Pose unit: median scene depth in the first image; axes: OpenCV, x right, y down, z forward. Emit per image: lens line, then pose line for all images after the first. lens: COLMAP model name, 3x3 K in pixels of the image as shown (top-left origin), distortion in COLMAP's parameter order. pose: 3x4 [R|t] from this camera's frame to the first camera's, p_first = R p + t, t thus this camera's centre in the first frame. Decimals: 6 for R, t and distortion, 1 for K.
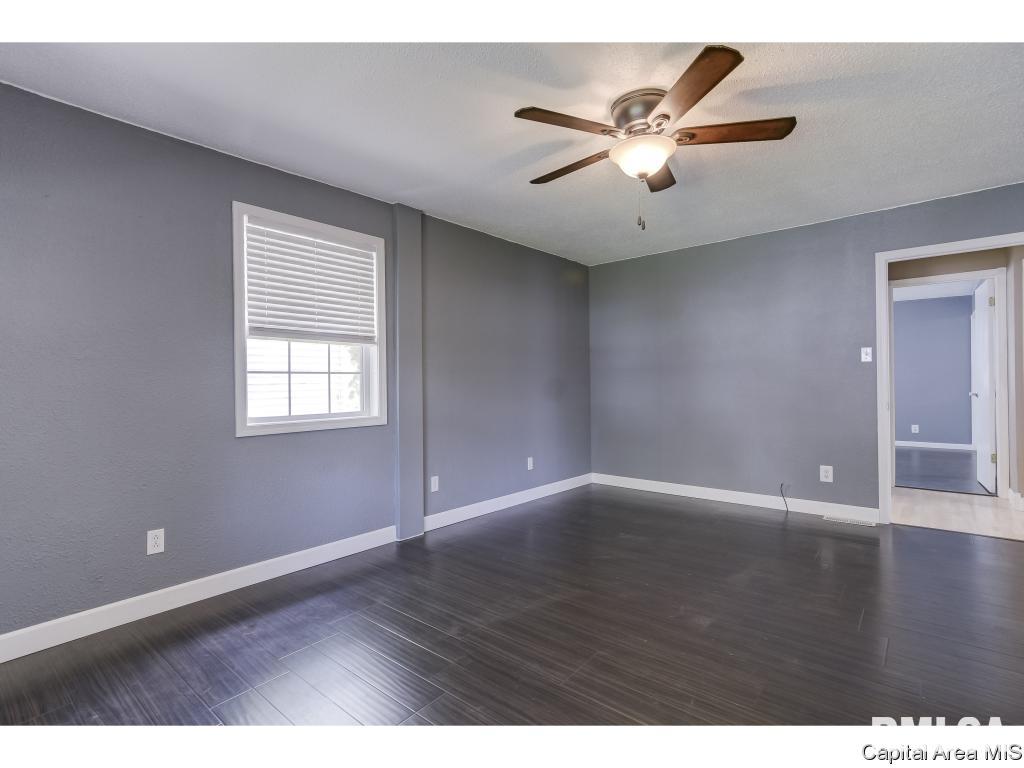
lens RADIAL K [[496.4, 0, 508.6], [0, 496.4, 382.5], [0, 0, 1]] dist [-0.003324, 0.005922]
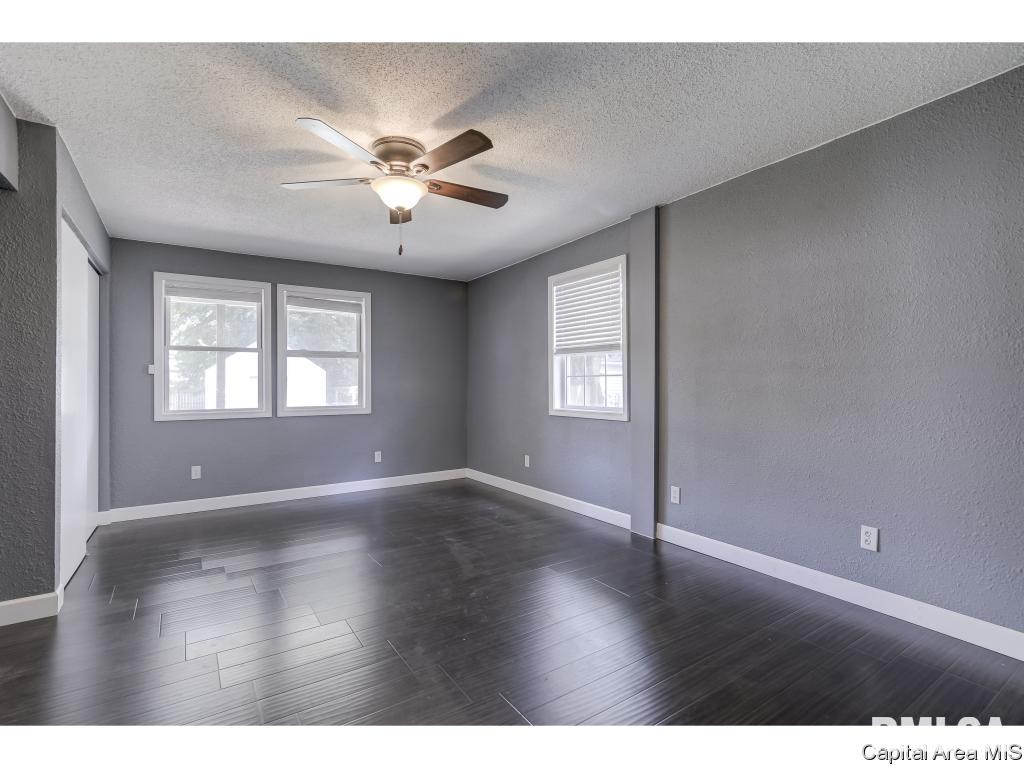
lens RADIAL K [[496.4, 0, 510.2], [0, 496.4, 385.6], [0, 0, 1]] dist [-0.003324, 0.005922]
pose [[-0.277830, 0.013176, -0.960540, 0.839653], [0.008956, 0.999898, 0.011126, -0.009346], [0.960589, -0.005512, -0.277920, 1.000616]]
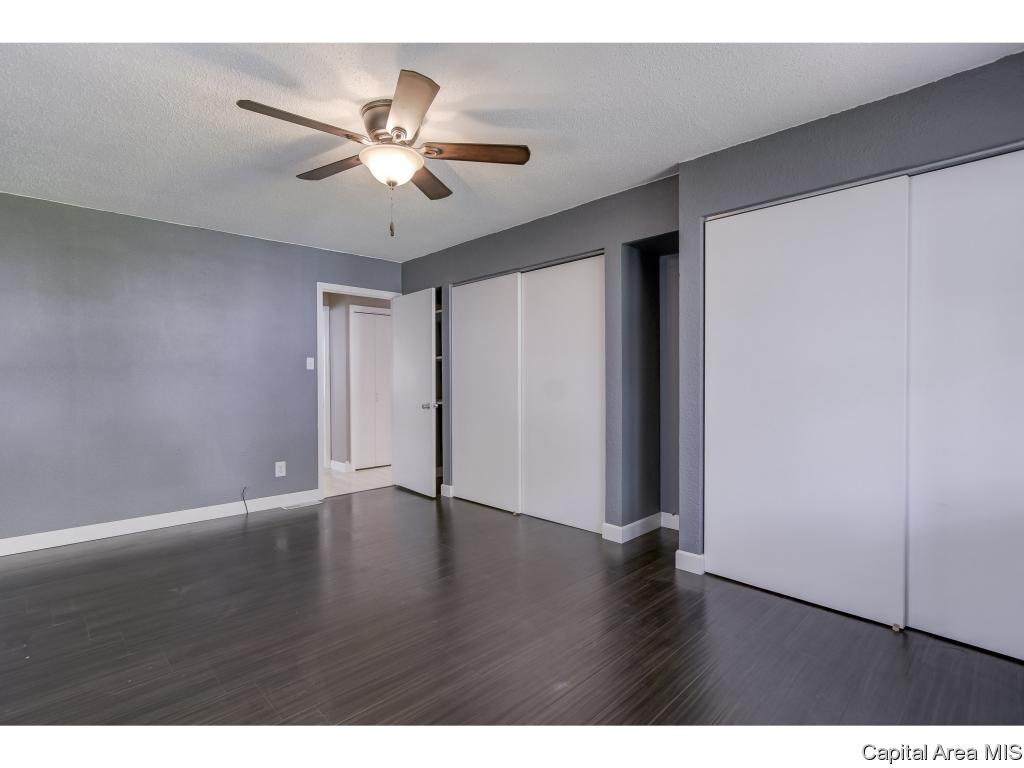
lens RADIAL K [[496.4, 0, 511.2], [0, 496.4, 383.2], [0, 0, 1]] dist [-0.003324, 0.005922]
pose [[0.100074, 0.005658, 0.994964, -0.463277], [0.006152, 0.999961, -0.006305, 0.002491], [-0.994961, 0.006753, 0.100036, 0.418611]]
